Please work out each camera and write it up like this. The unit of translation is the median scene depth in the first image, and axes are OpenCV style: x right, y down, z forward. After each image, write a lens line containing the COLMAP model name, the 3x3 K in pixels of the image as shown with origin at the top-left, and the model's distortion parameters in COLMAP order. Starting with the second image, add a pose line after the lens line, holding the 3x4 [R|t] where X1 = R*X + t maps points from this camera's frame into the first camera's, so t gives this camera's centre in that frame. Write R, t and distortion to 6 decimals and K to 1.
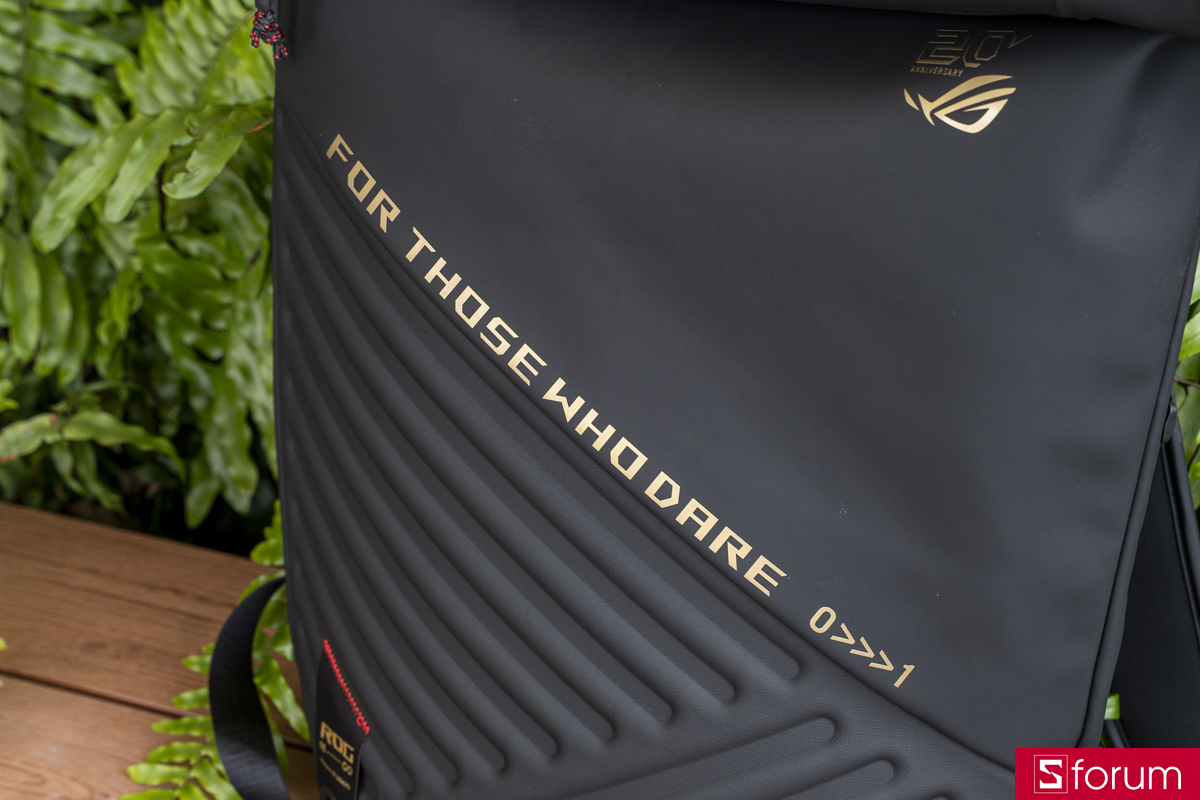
lens RADIAL K [[2602.6, 0, 600.0], [0, 2602.6, 400.0], [0, 0, 1]] dist [-0.023942, 3.729956]
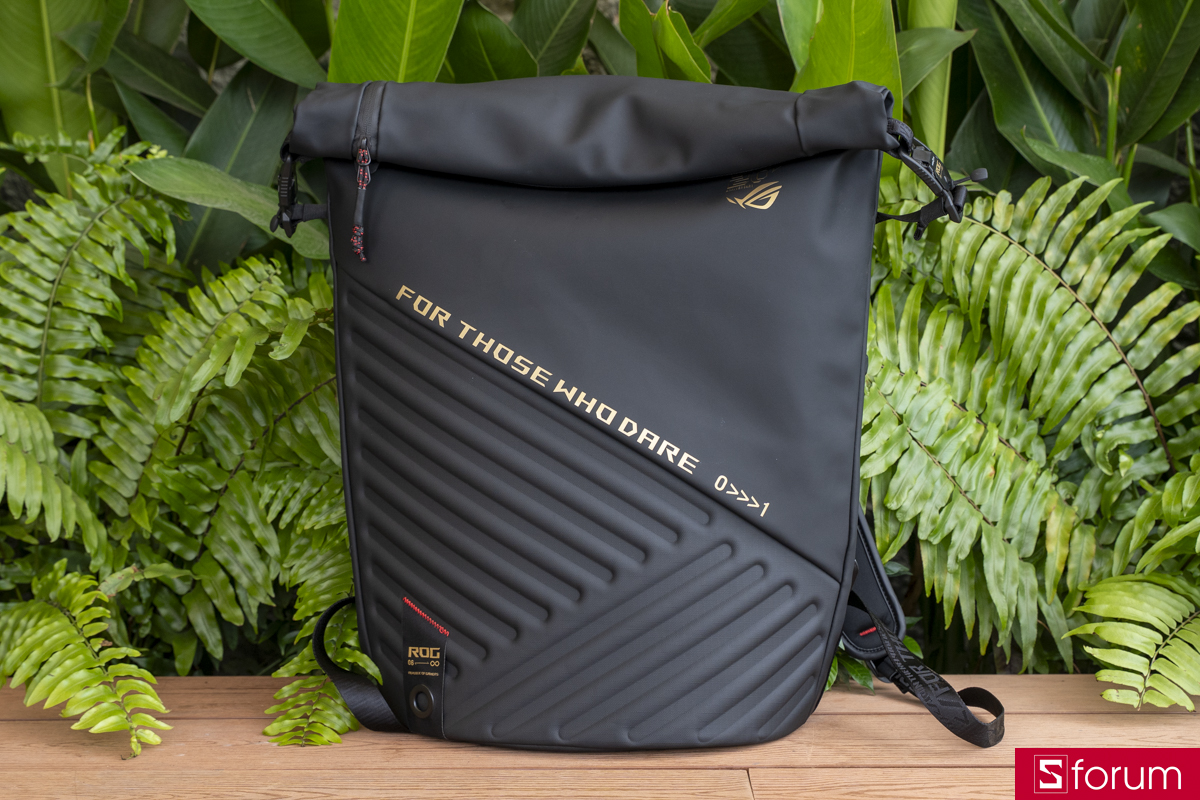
lens RADIAL K [[2602.6, 0, 600.0], [0, 2602.6, 400.0], [0, 0, 1]] dist [-0.023942, 3.729956]
pose [[0.929364, -0.080329, 0.360319, -0.658862], [0.196651, 0.933755, -0.299048, 0.565061], [-0.312428, 0.348782, 0.883595, -0.647502]]
